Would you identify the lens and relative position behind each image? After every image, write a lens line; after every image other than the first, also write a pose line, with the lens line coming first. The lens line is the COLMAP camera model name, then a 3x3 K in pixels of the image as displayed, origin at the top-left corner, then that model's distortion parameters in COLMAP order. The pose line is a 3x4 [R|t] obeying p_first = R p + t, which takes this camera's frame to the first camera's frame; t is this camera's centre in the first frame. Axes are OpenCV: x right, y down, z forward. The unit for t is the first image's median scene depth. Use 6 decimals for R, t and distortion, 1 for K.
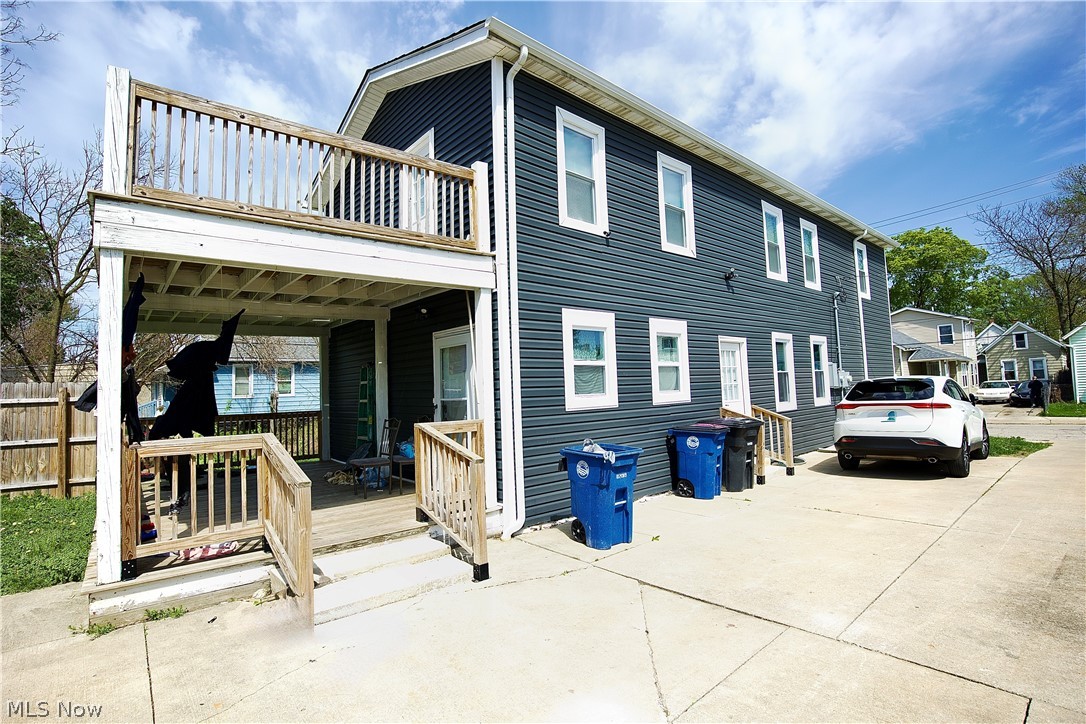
lens RADIAL K [[527.2, 0, 543.0], [0, 527.2, 362.0], [0, 0, 1]] dist [-0.056439, 0.012192]
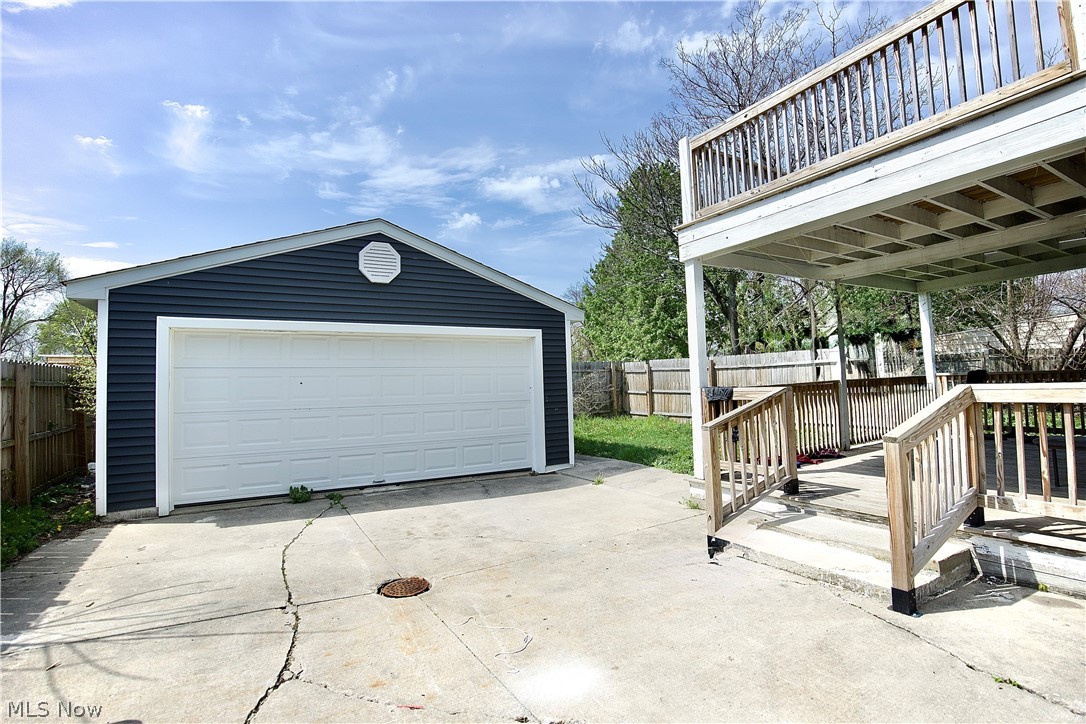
lens RADIAL K [[527.2, 0, 543.0], [0, 527.2, 362.0], [0, 0, 1]] dist [-0.056439, 0.012192]
pose [[-0.186554, -0.002836, -0.982441, 0.706019], [0.092702, 0.995483, -0.020477, 0.065382], [0.978061, -0.094894, -0.185449, 0.771642]]
